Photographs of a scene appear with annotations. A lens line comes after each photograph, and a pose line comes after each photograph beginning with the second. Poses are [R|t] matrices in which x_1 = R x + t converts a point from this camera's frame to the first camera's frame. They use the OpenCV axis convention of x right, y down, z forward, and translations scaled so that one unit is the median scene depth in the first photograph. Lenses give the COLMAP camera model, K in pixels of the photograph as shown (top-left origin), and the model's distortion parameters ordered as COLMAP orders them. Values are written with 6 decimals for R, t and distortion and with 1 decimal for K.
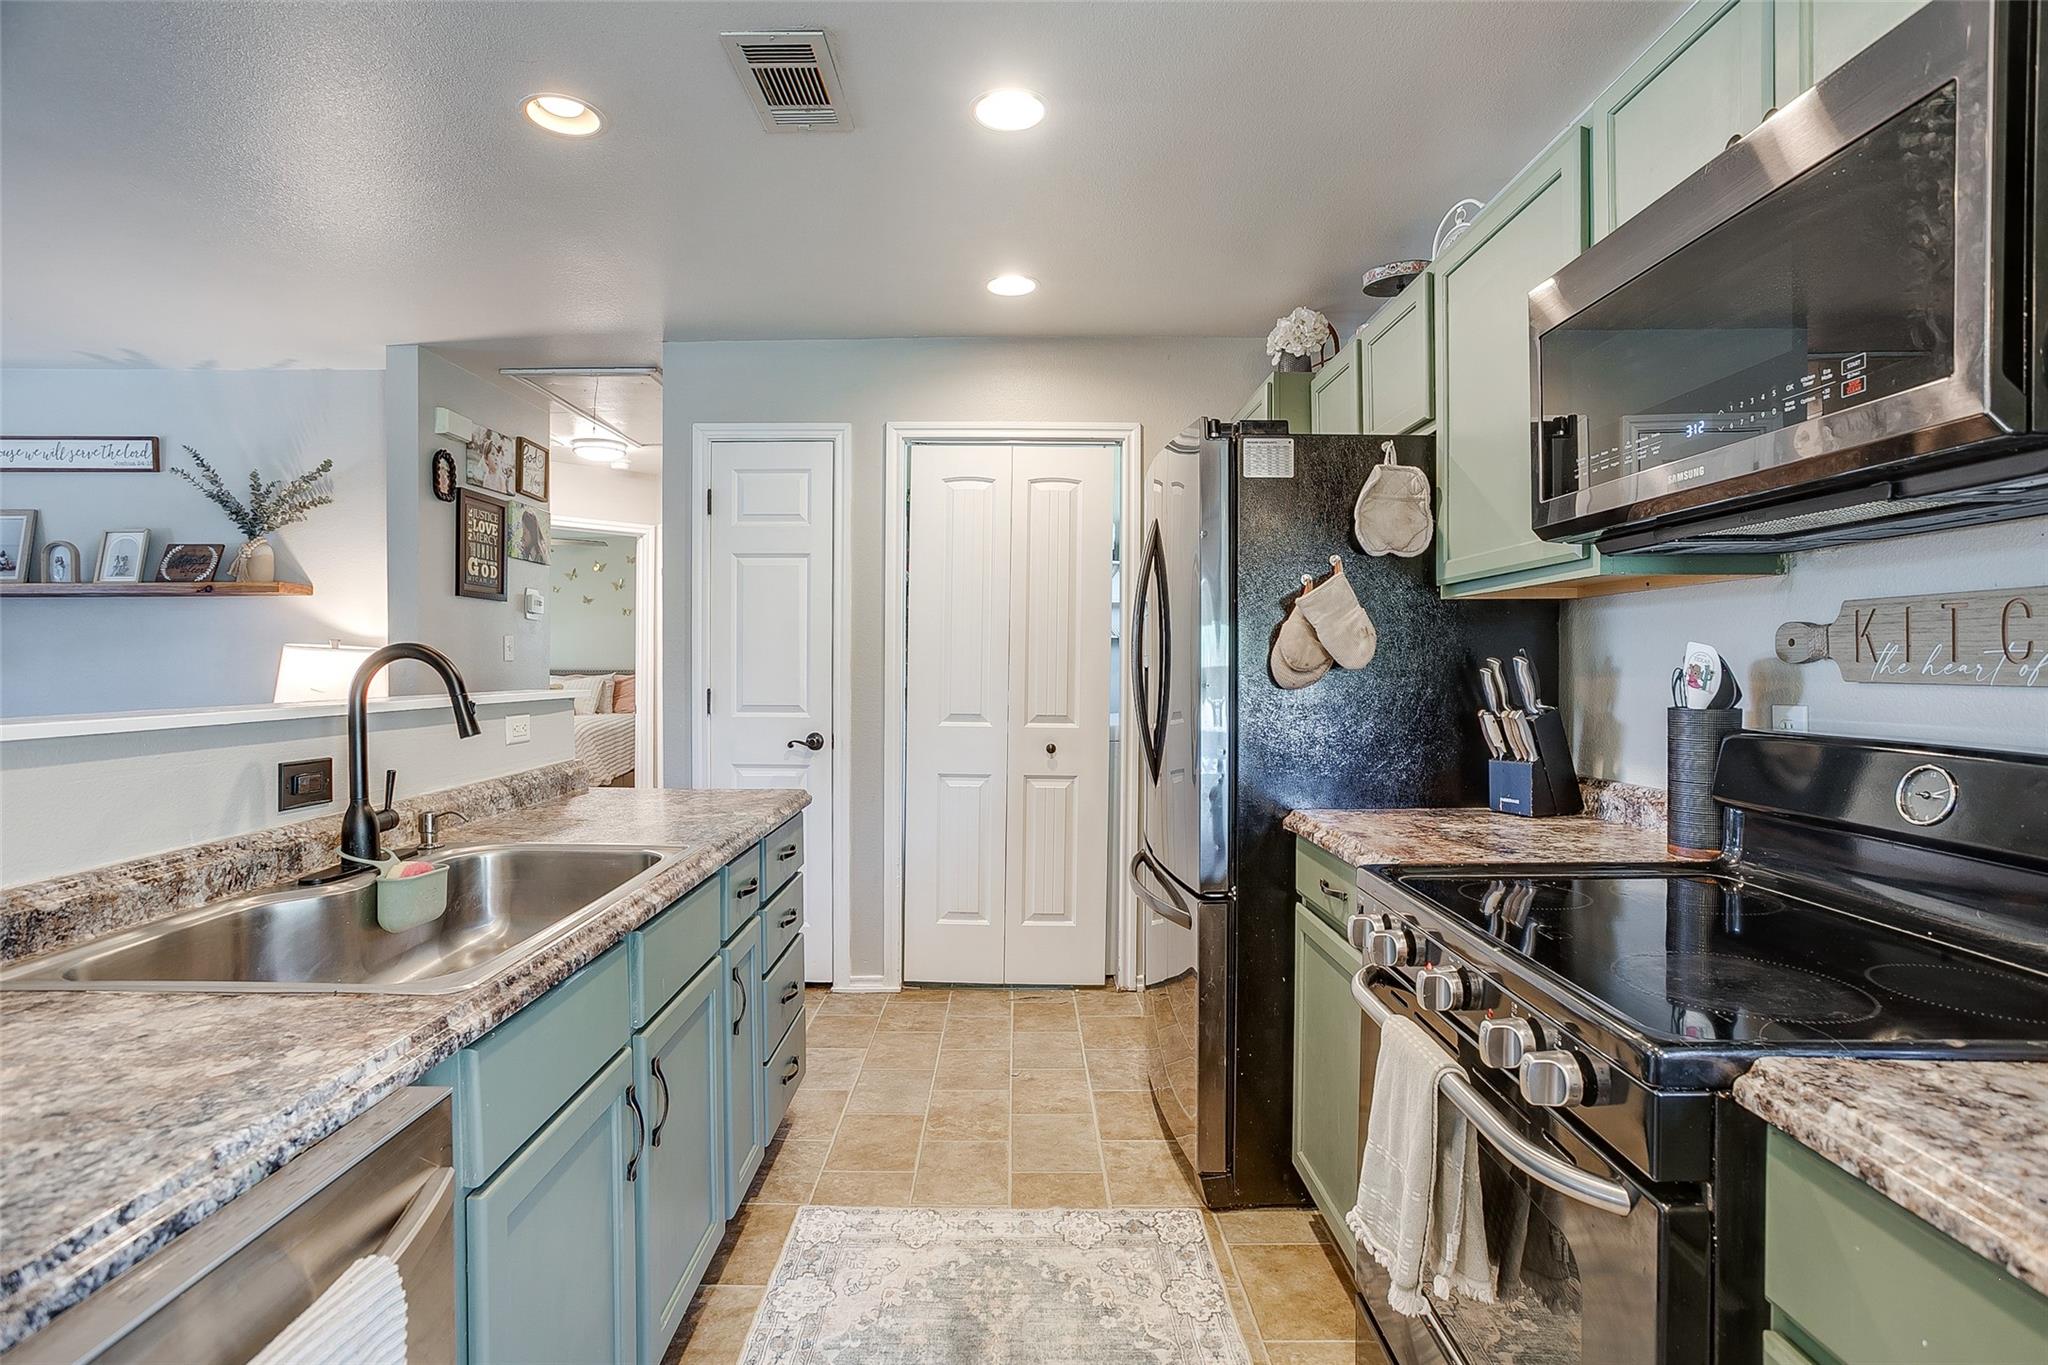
lens RADIAL K [[999.9, 0, 1021.4], [0, 999.9, 670.2], [0, 0, 1]] dist [-0.064433, 0.041852]
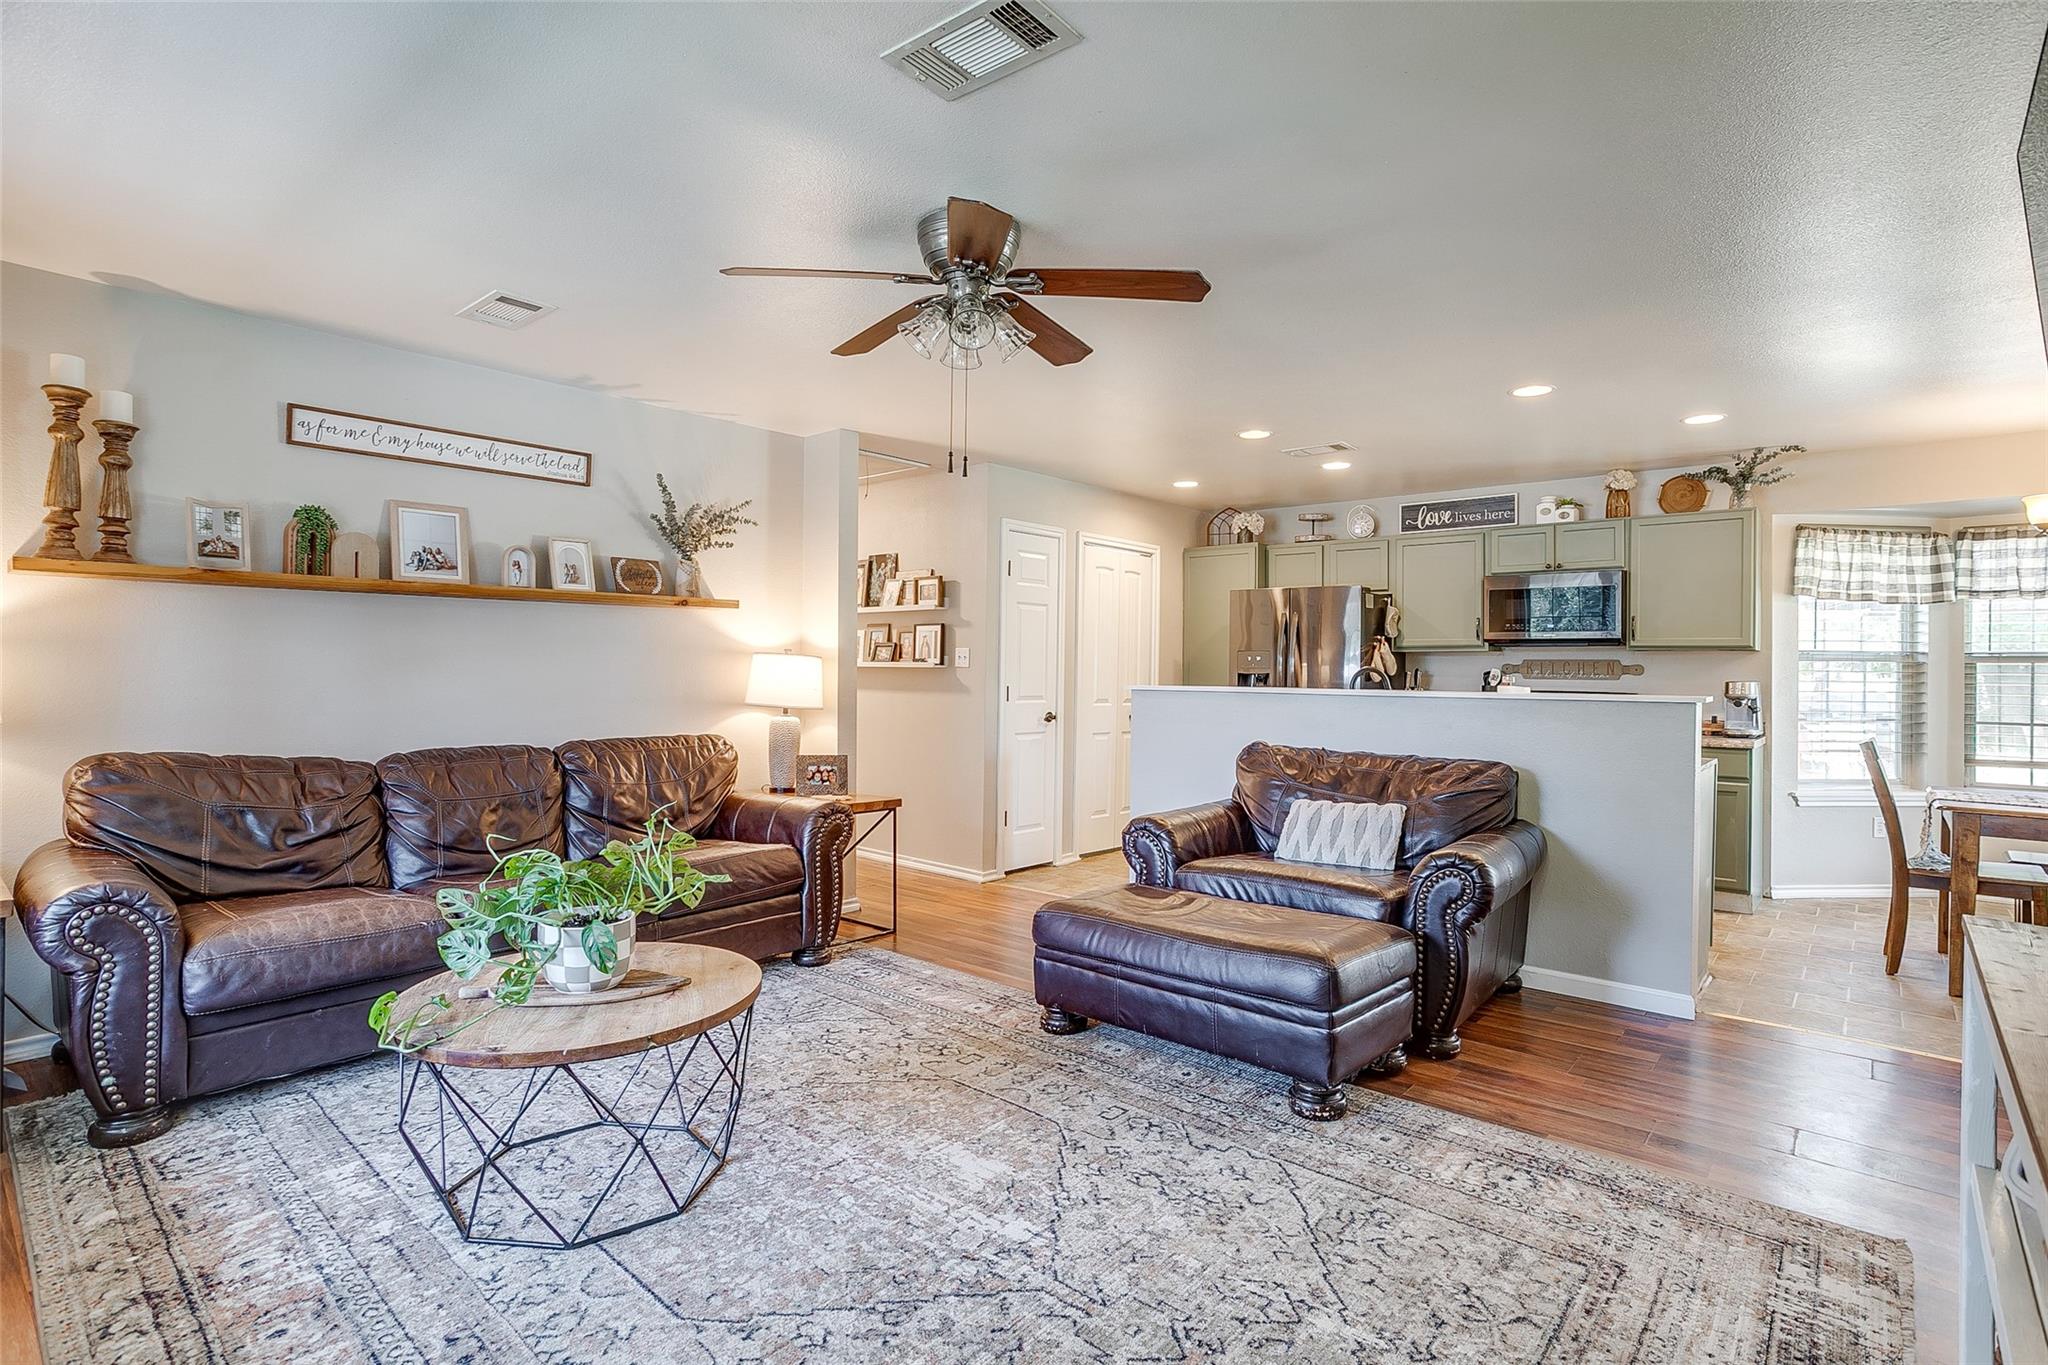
lens RADIAL K [[999.9, 0, 1021.4], [0, 999.9, 670.2], [0, 0, 1]] dist [-0.064433, 0.041852]
pose [[0.648603, 0.002312, 0.761123, -1.415880], [-0.002342, 0.999997, -0.001042, -0.004616], [-0.761123, -0.001107, 0.648607, -0.049832]]
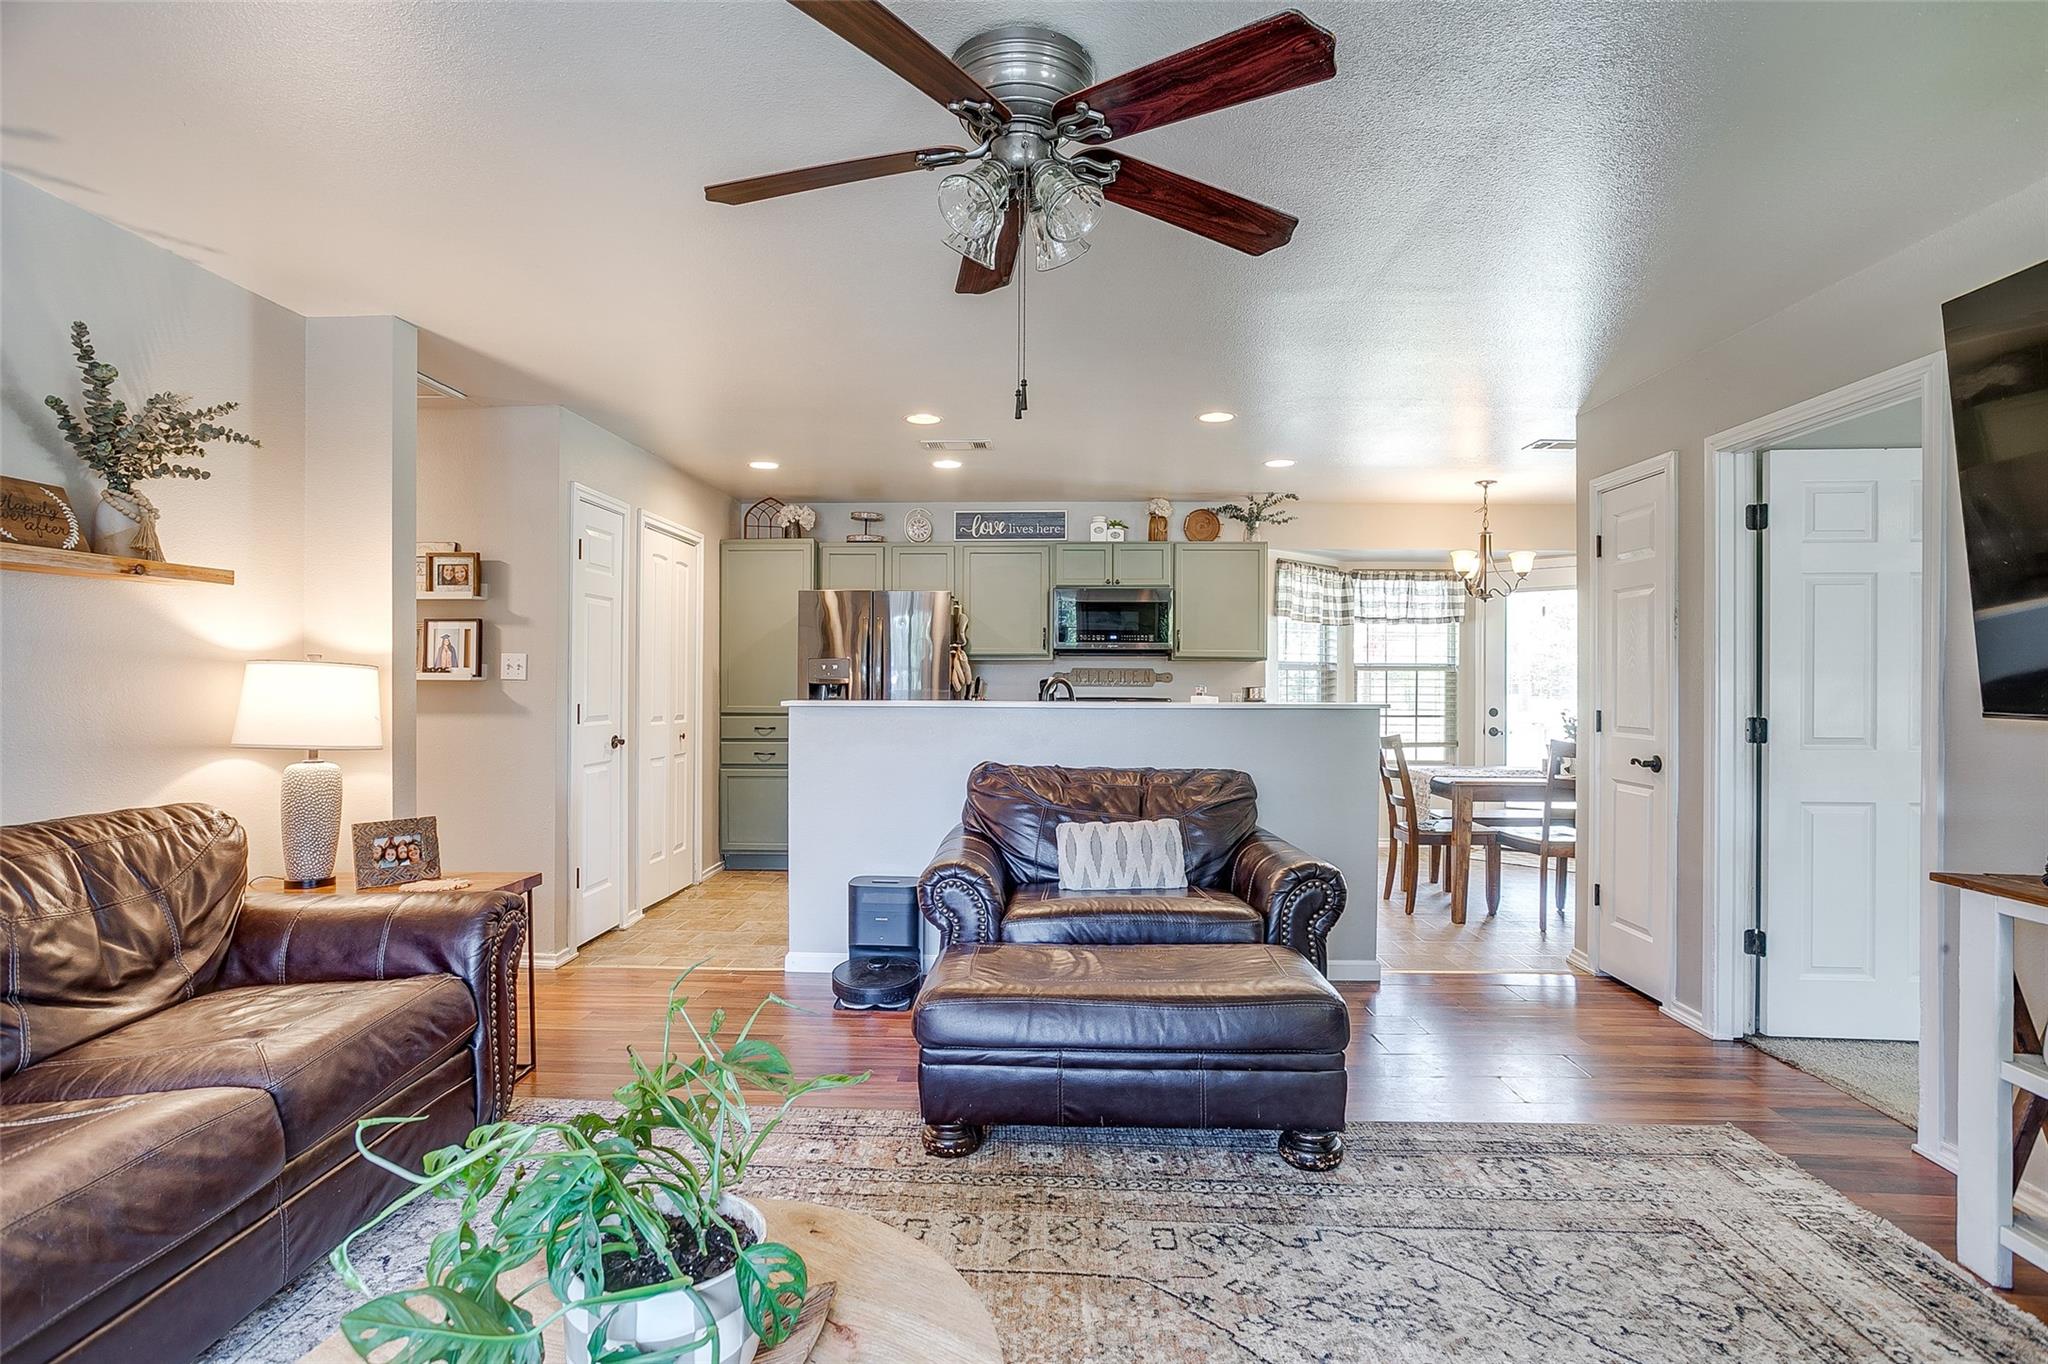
lens RADIAL K [[1010.2, 0, 1015.7], [0, 1010.2, 678.6], [0, 0, 1]] dist [-0.063120, 0.043631]
pose [[0.031112, -0.003004, 0.999511, -1.408505], [0.003284, 0.999990, 0.002904, -0.012765], [-0.999511, 0.003192, 0.031122, 0.402726]]
